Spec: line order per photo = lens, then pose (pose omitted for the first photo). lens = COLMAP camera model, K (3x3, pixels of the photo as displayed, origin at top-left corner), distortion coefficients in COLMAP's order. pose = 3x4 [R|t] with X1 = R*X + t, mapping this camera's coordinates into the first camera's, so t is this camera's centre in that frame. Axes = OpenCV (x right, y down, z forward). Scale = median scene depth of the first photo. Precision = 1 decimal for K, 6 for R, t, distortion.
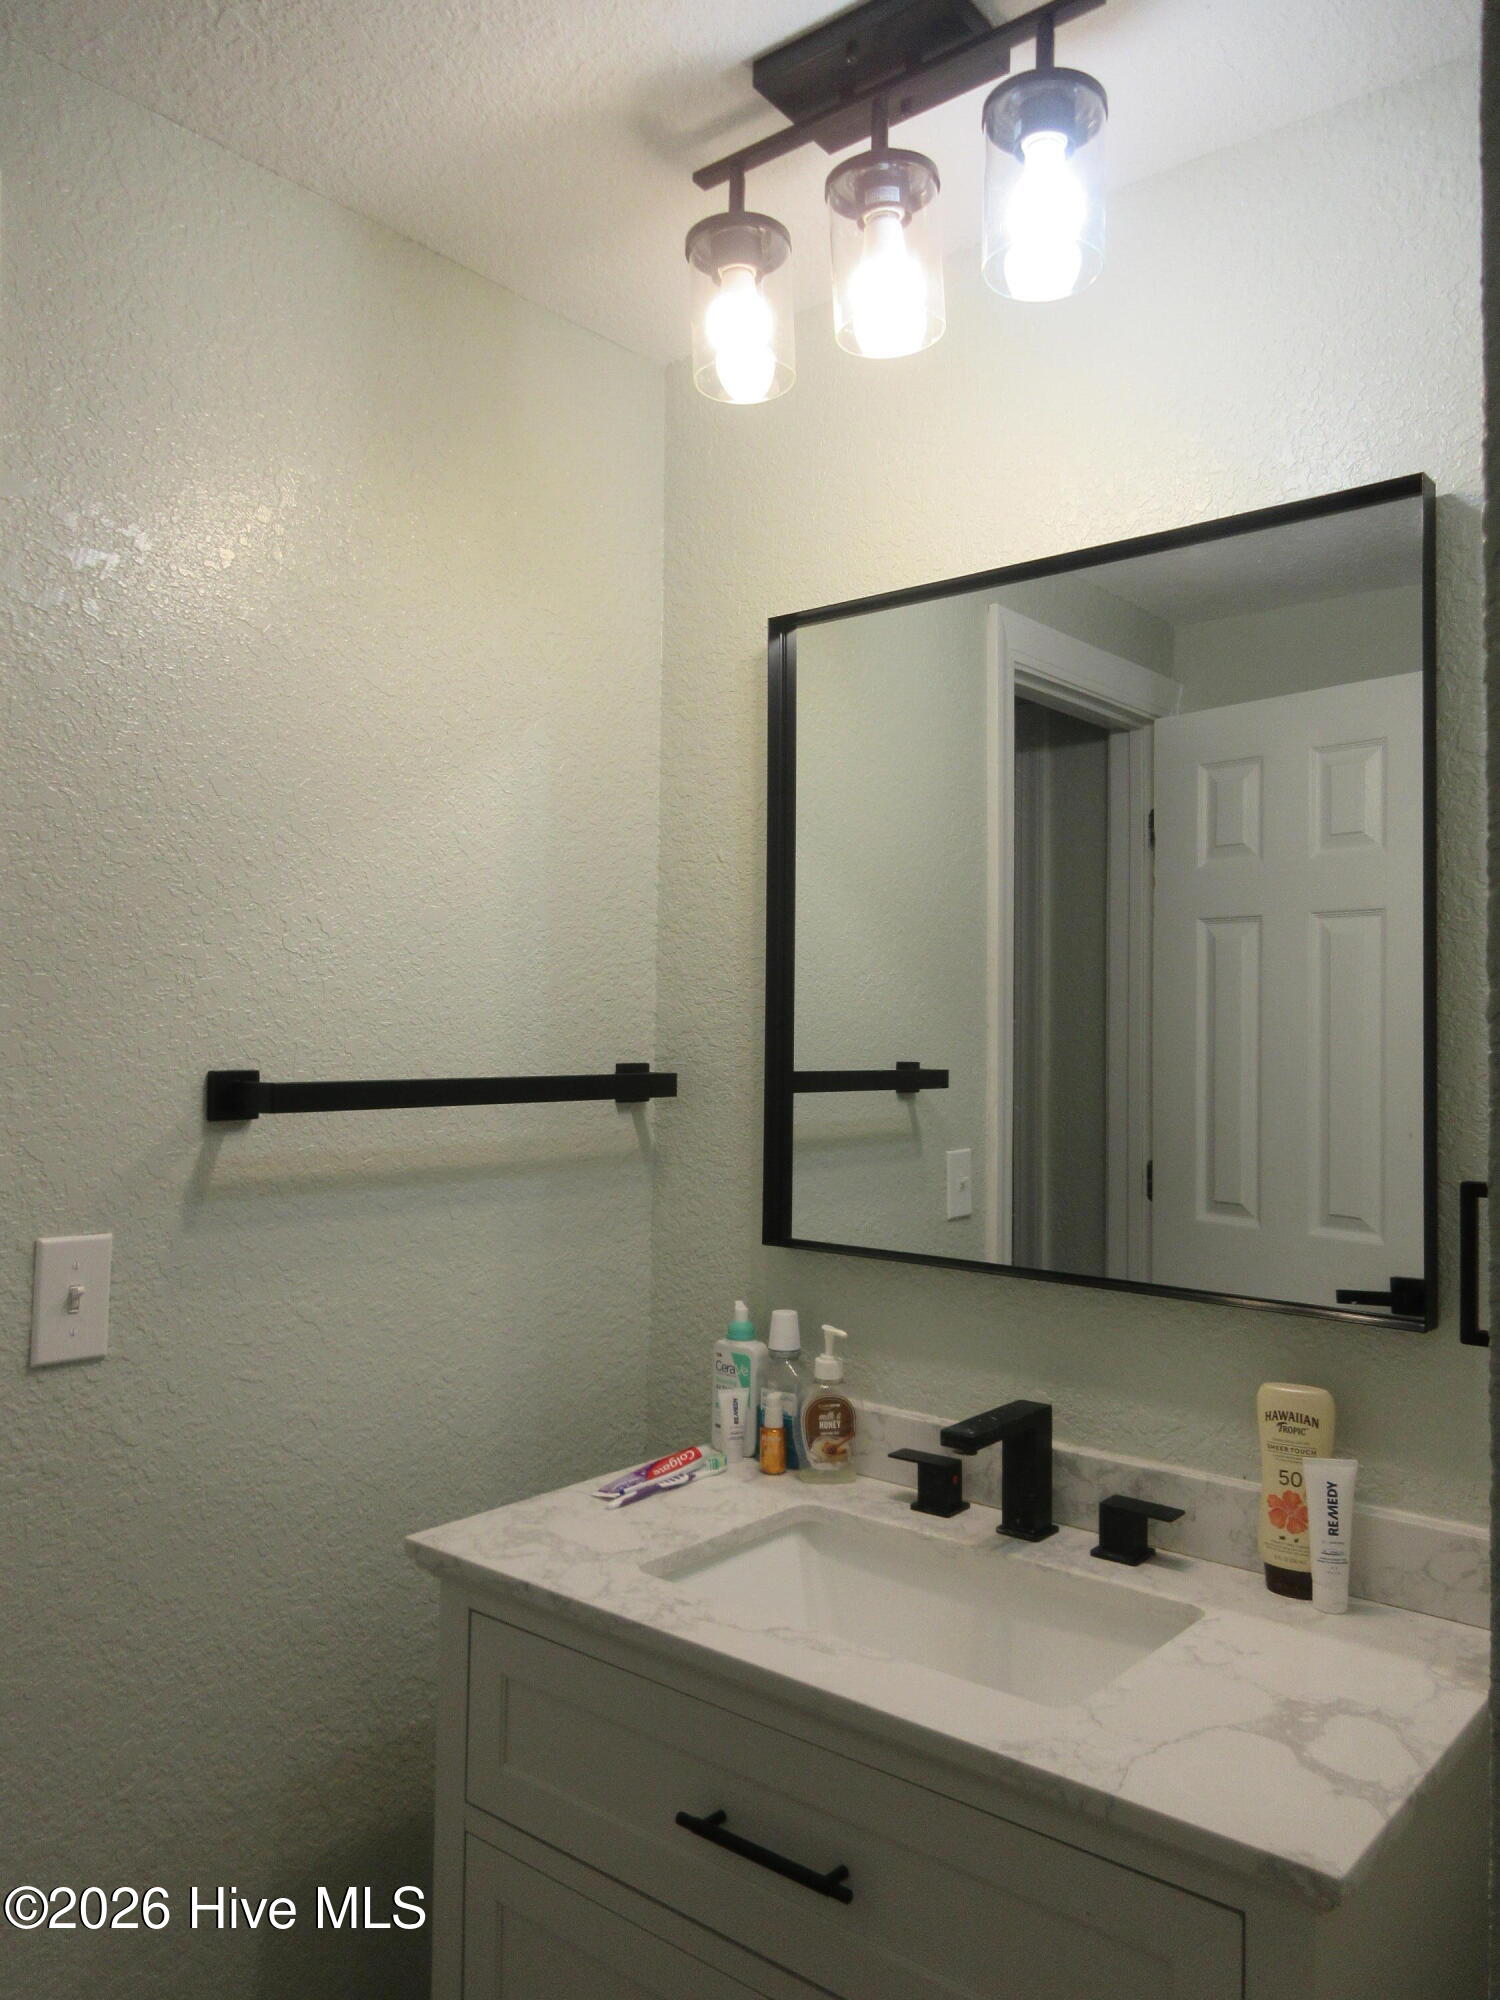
lens RADIAL K [[1494.0, 0, 761.6], [0, 1494.0, 1004.2], [0, 0, 1]] dist [0.020977, 0.002944]
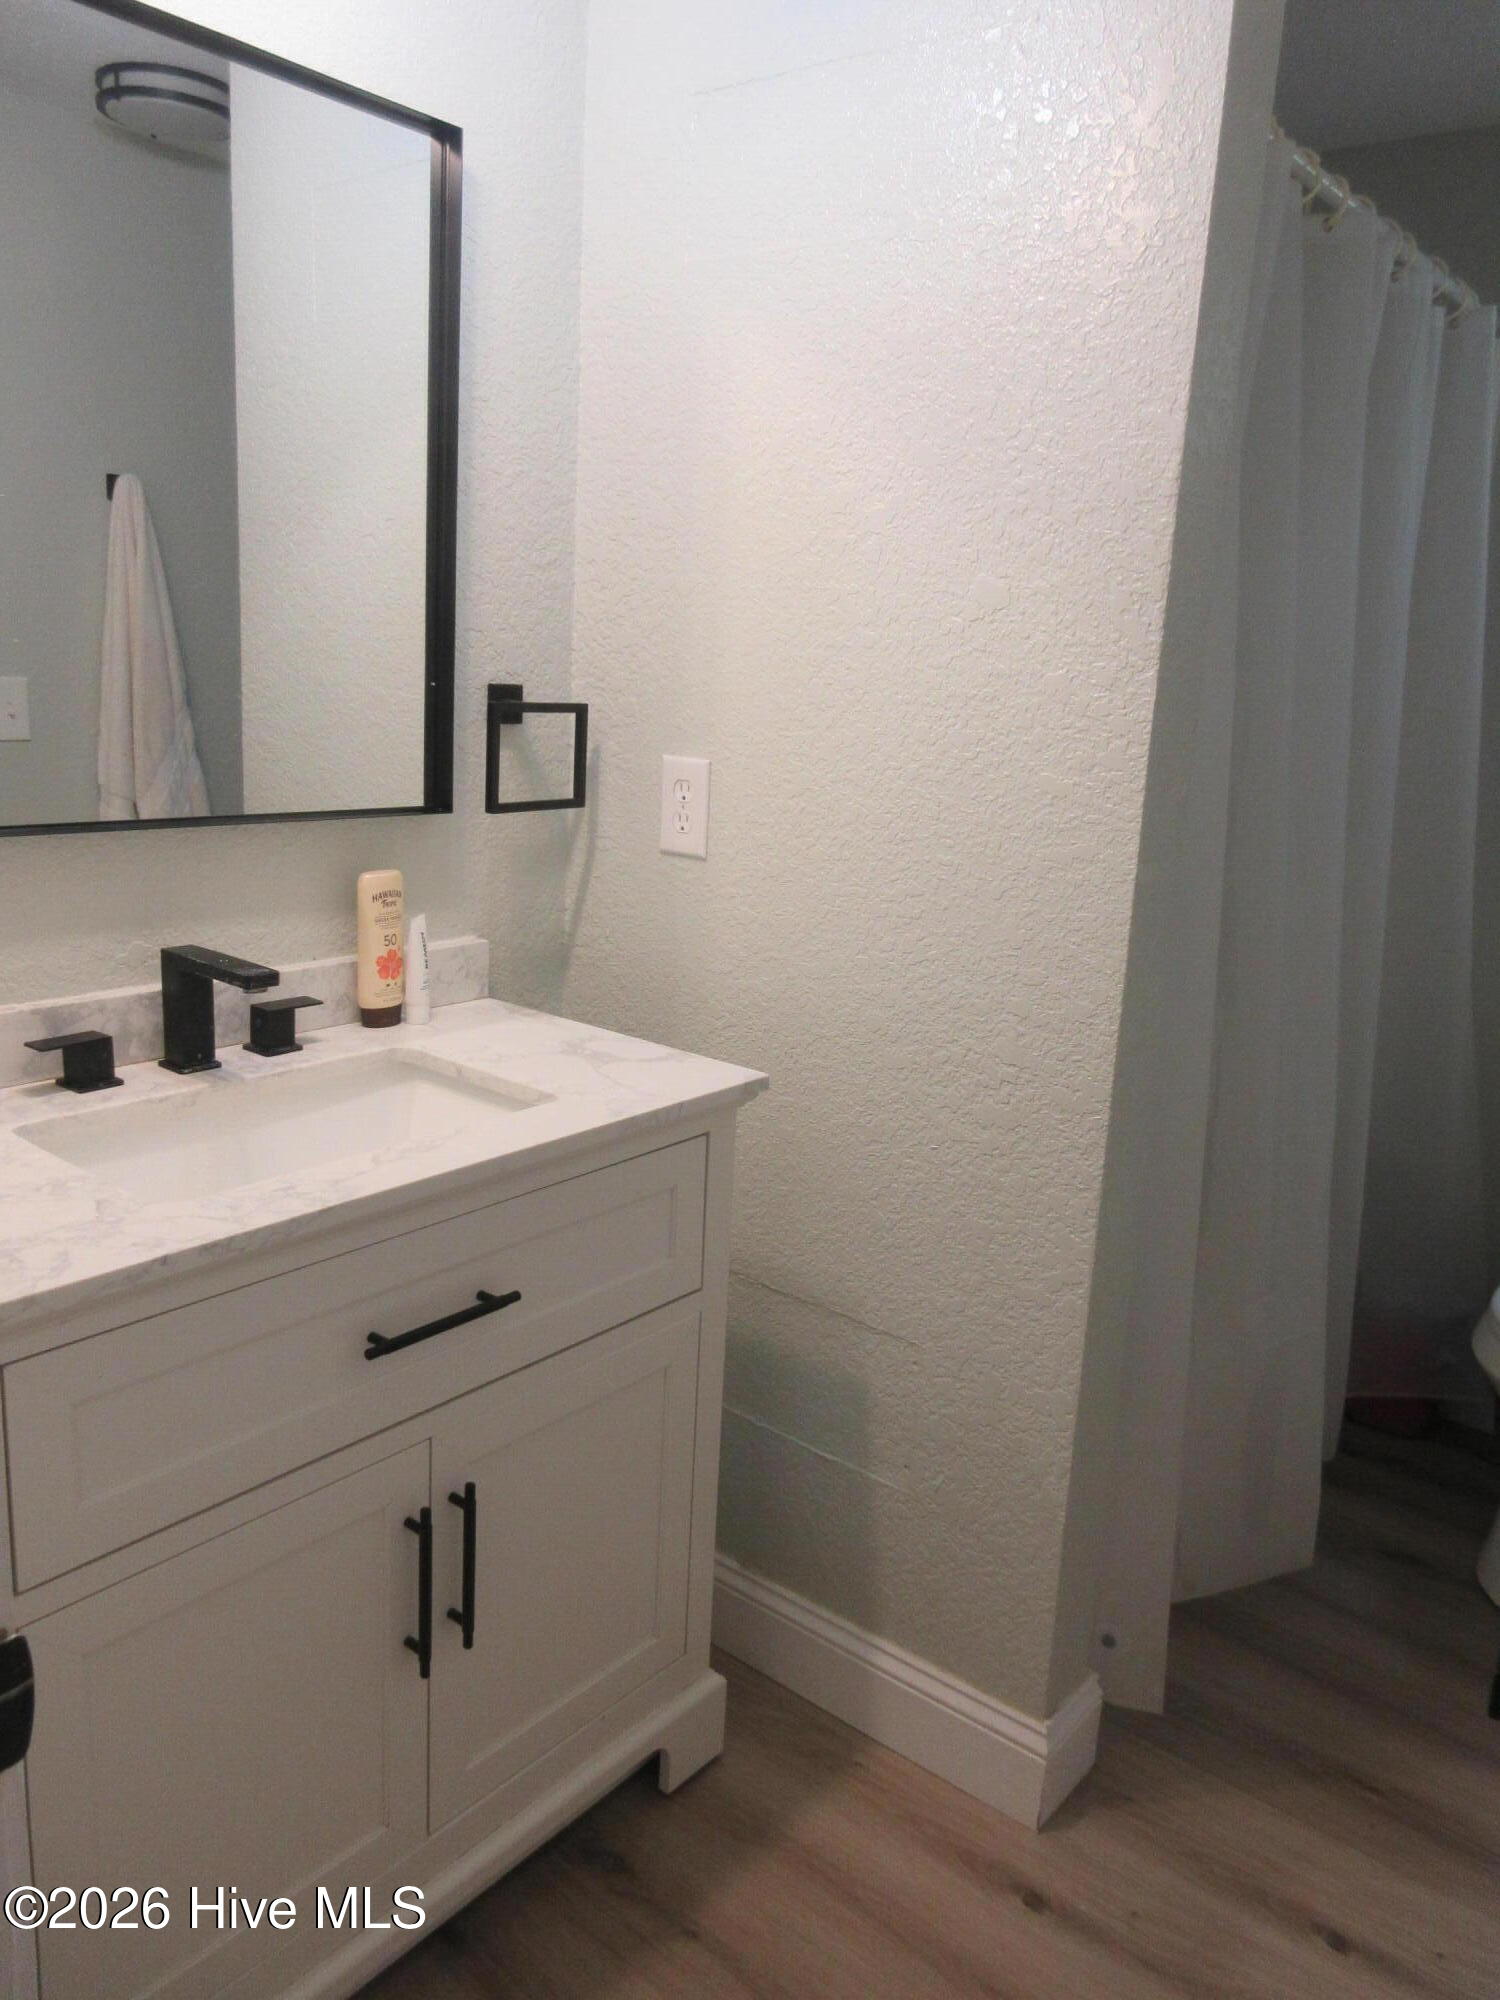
lens RADIAL K [[1494.0, 0, 737.6], [0, 1494.0, 986.8], [0, 0, 1]] dist [0.020977, 0.002944]
pose [[-0.017290, -0.229593, 0.973133, -0.836945], [-0.083398, 0.970218, 0.227423, 0.028582], [-0.996366, -0.077226, -0.035922, 0.661502]]
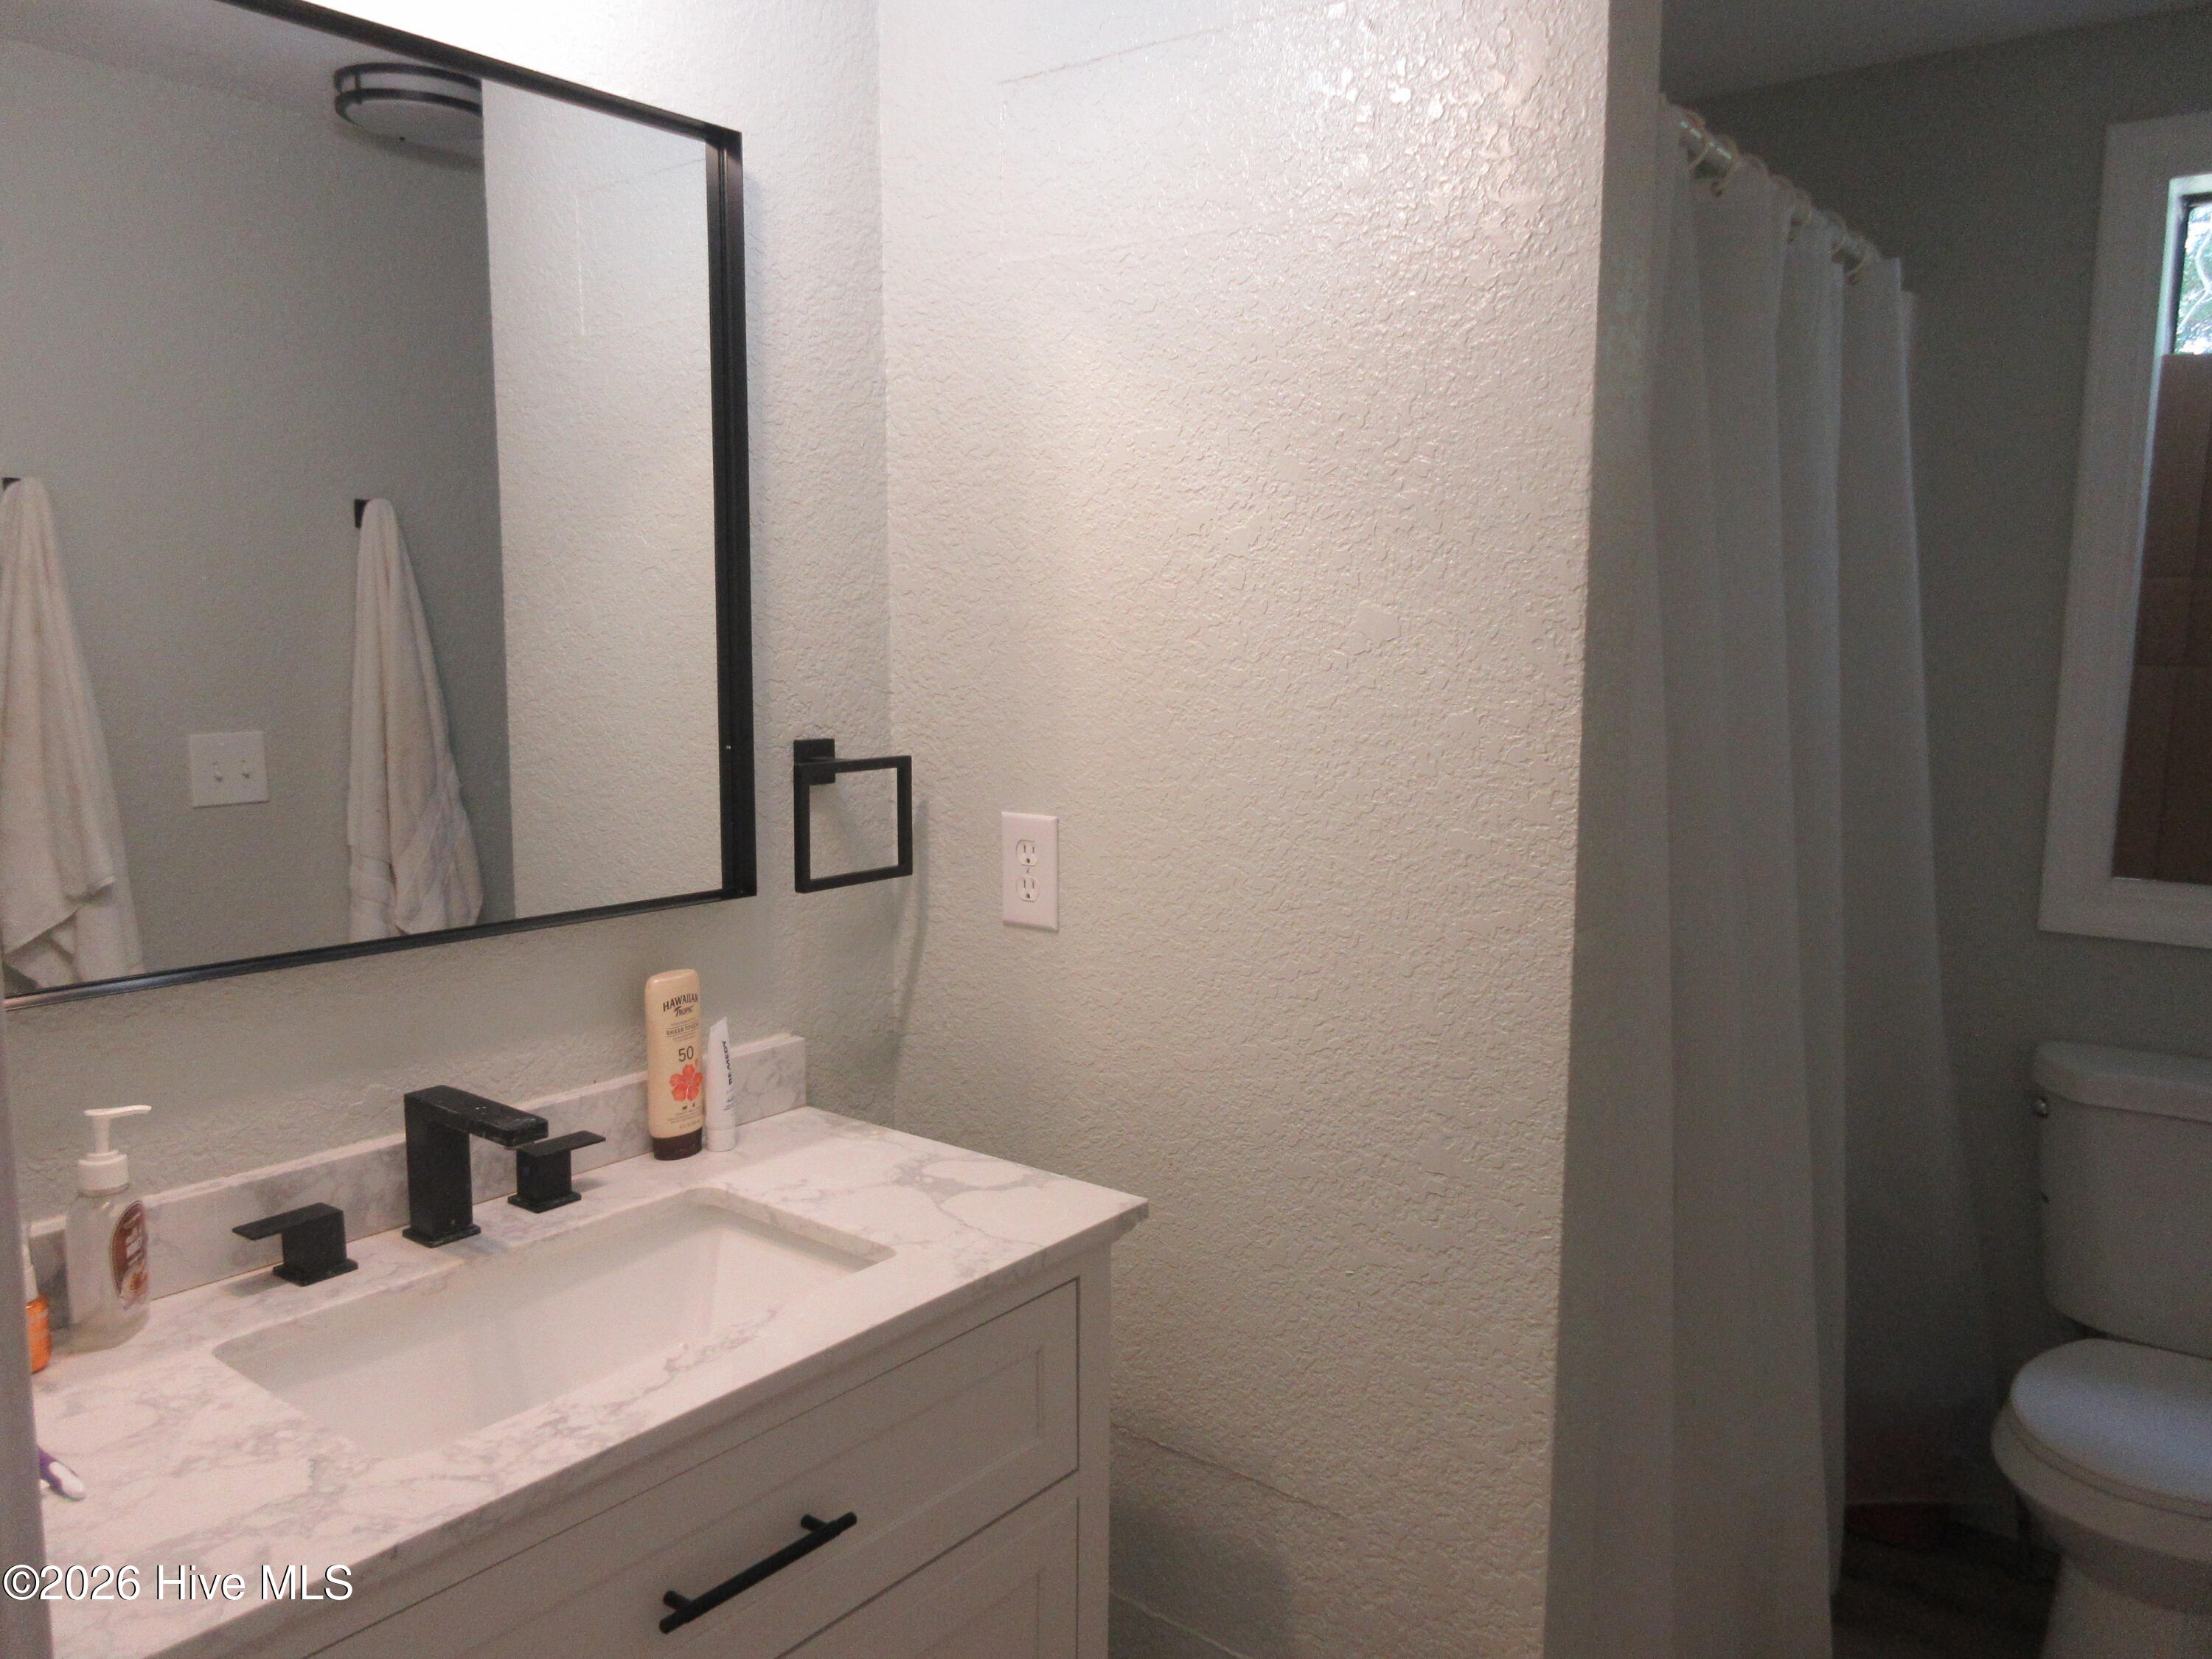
lens RADIAL K [[1652.4, 0, 1118.0], [0, 1652.4, 827.0], [0, 0, 1]] dist [0.020977, 0.002944]
pose [[-0.046764, -0.135360, 0.989692, -0.750089], [-0.036581, 0.990344, 0.133720, -0.019807], [-0.998236, -0.029951, -0.051264, 0.670471]]
